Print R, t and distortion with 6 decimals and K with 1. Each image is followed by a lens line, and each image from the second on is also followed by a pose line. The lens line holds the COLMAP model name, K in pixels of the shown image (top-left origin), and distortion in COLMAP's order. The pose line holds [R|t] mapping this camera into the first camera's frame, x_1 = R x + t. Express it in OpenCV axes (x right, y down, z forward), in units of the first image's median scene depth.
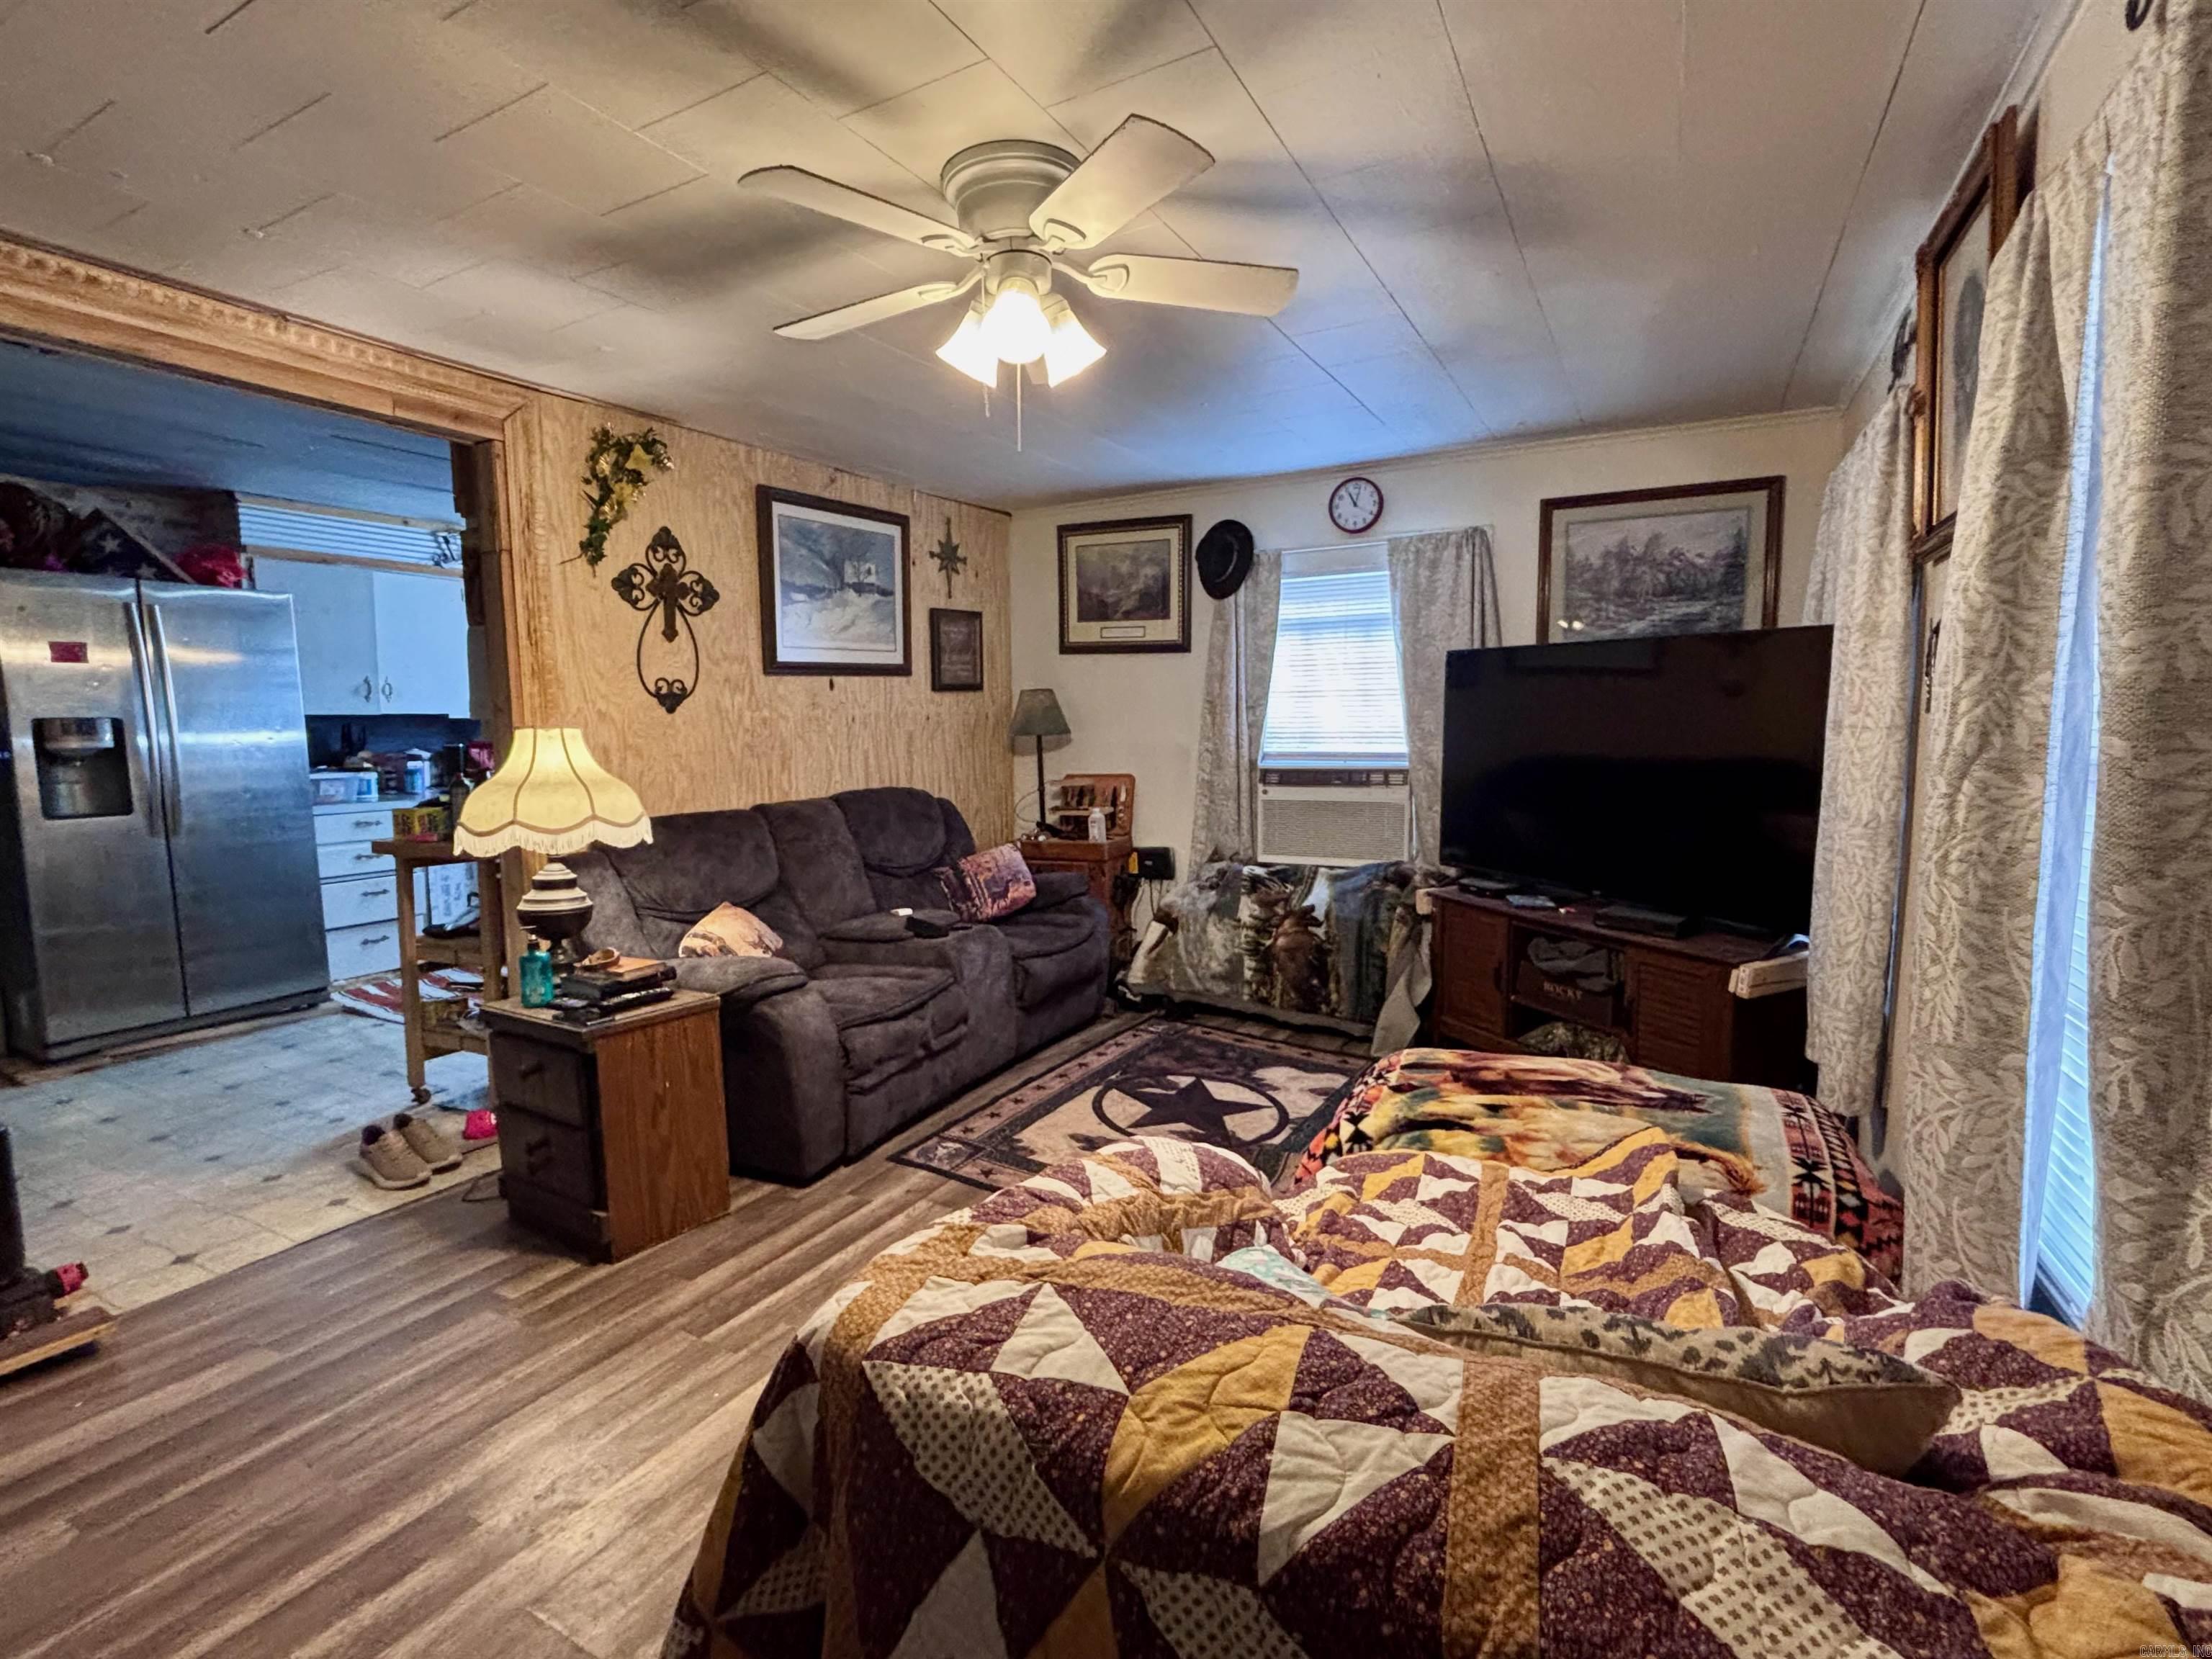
lens RADIAL K [[1059.0, 0, 1106.0], [0, 1059.0, 829.5], [0, 0, 1]] dist [0.010296, -0.001068]
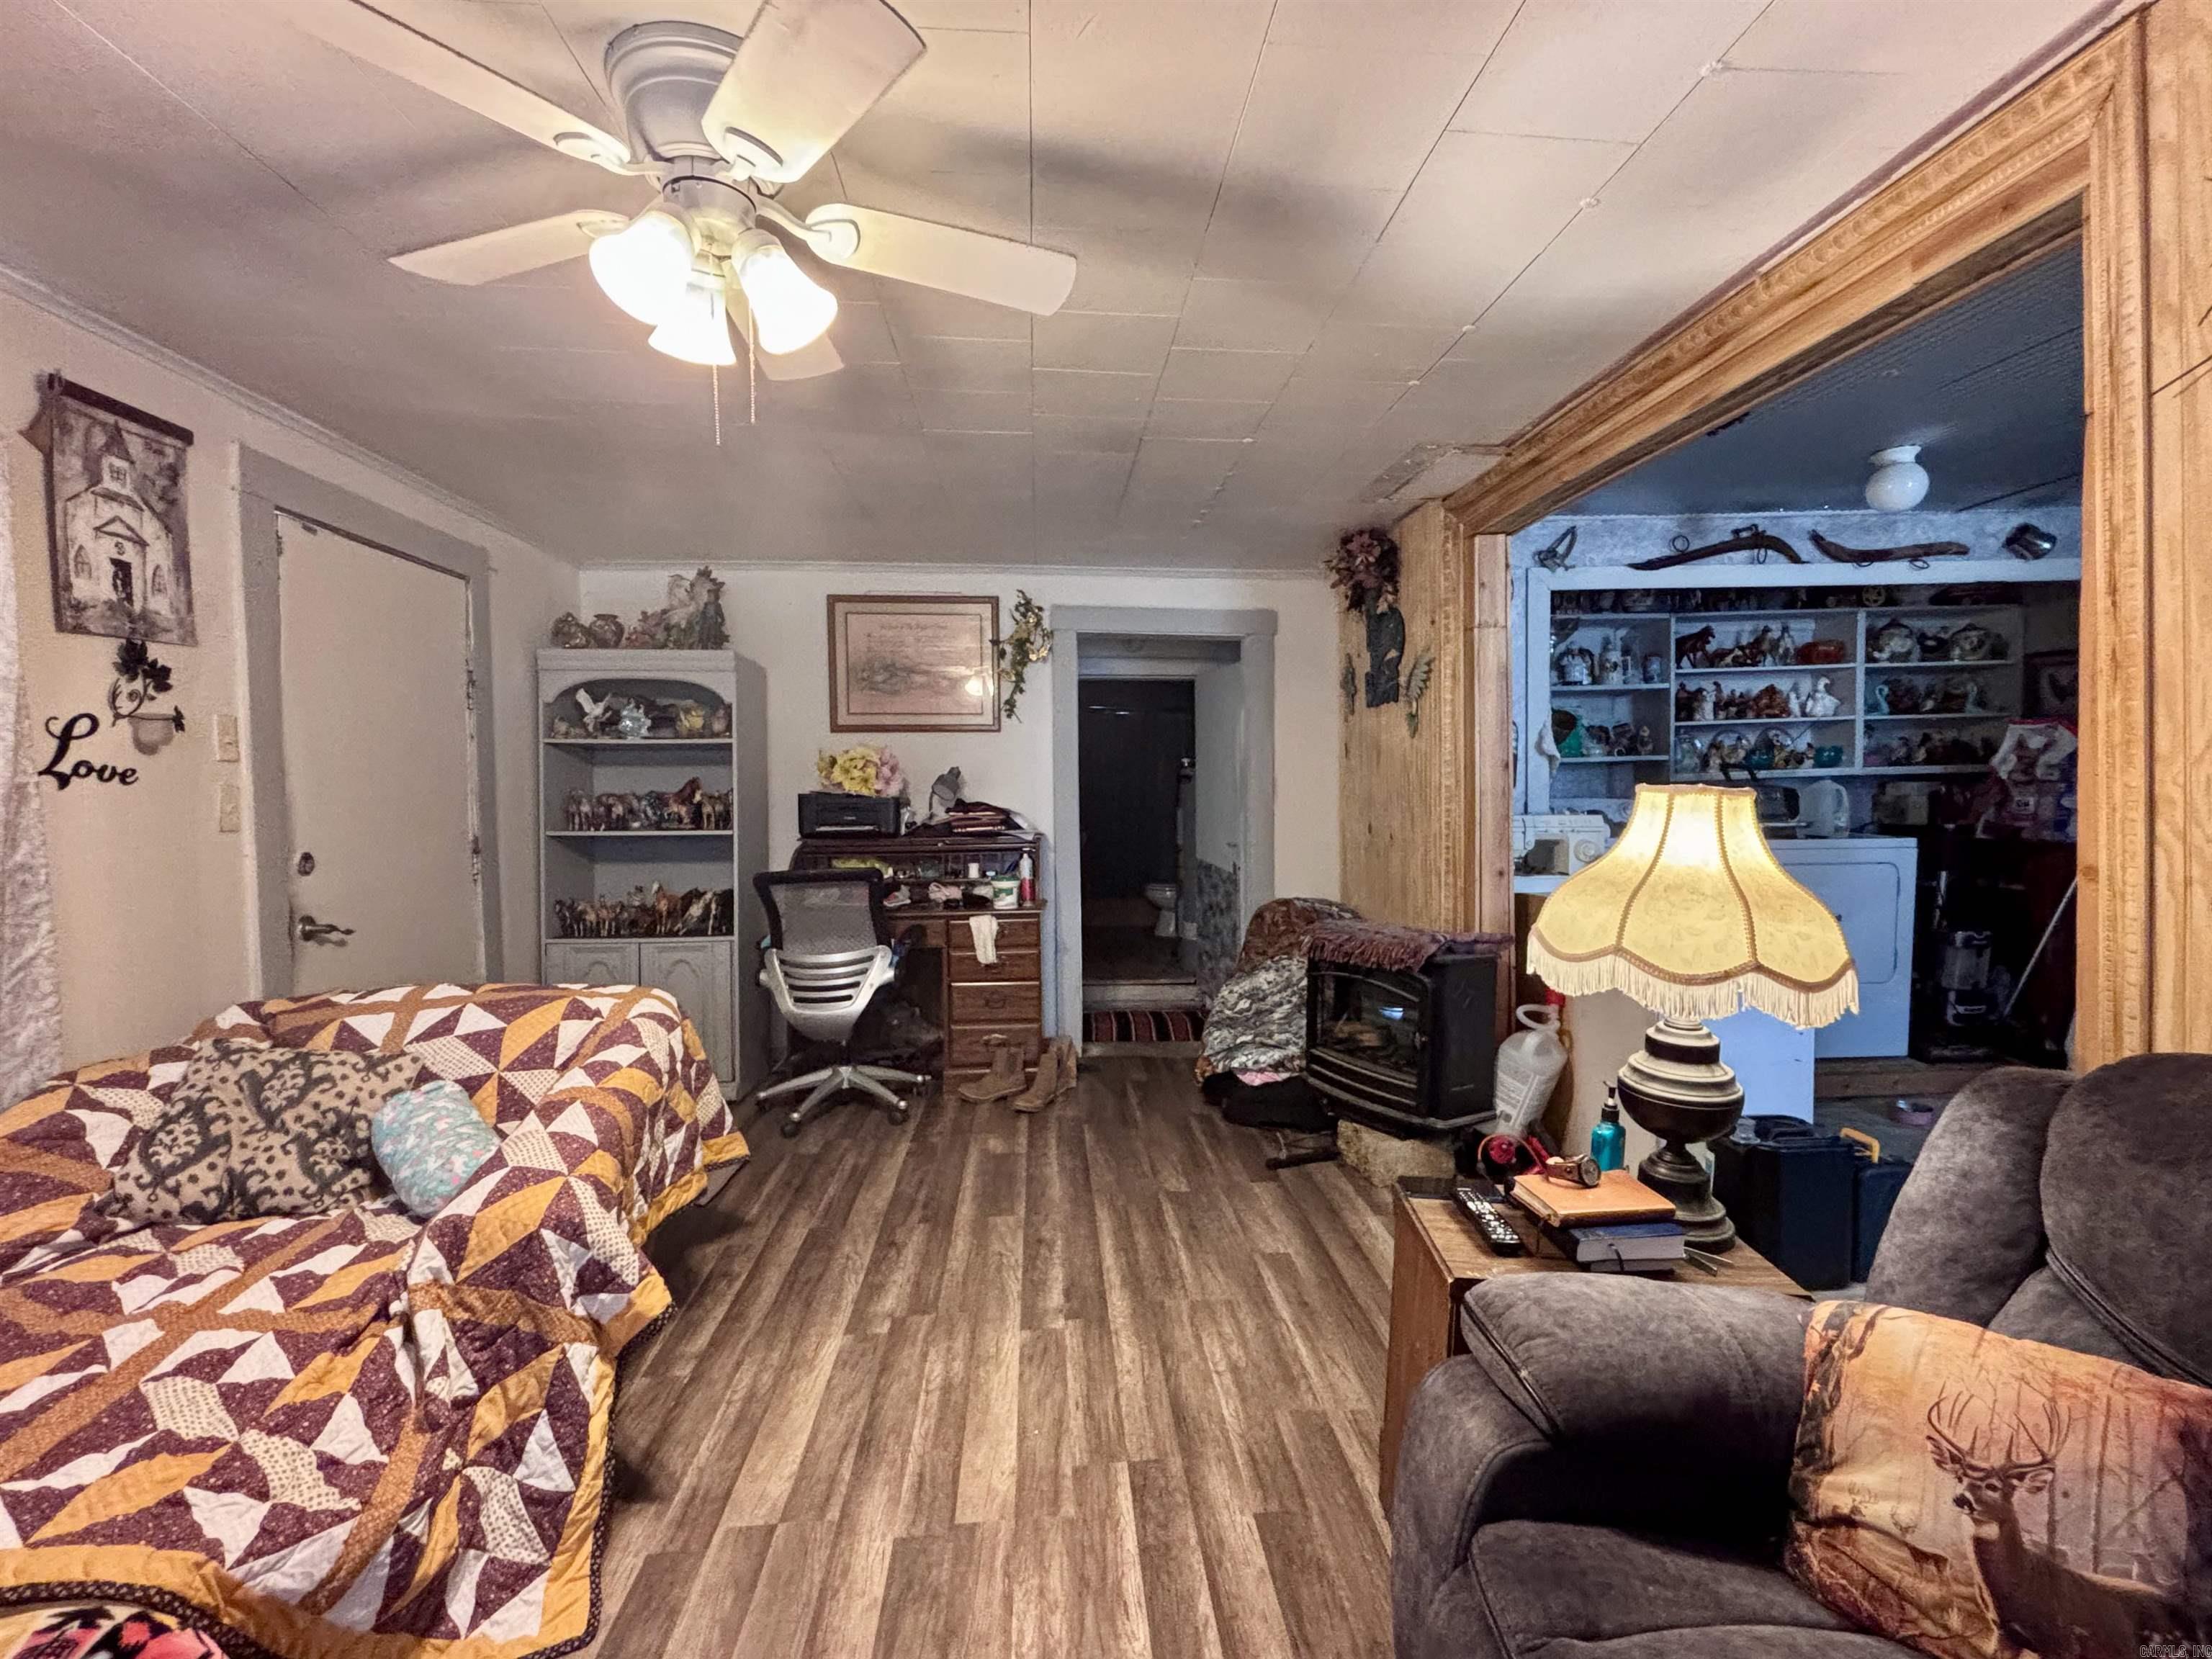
lens RADIAL K [[994.7, 0, 1113.9], [0, 994.7, 823.1], [0, 0, 1]] dist [0.000134, -0.000037]
pose [[-0.842933, 0.040774, -0.536472, 0.036522], [-0.037904, 0.990146, 0.134812, -0.101268], [0.536682, 0.133972, -0.833081, 0.935937]]
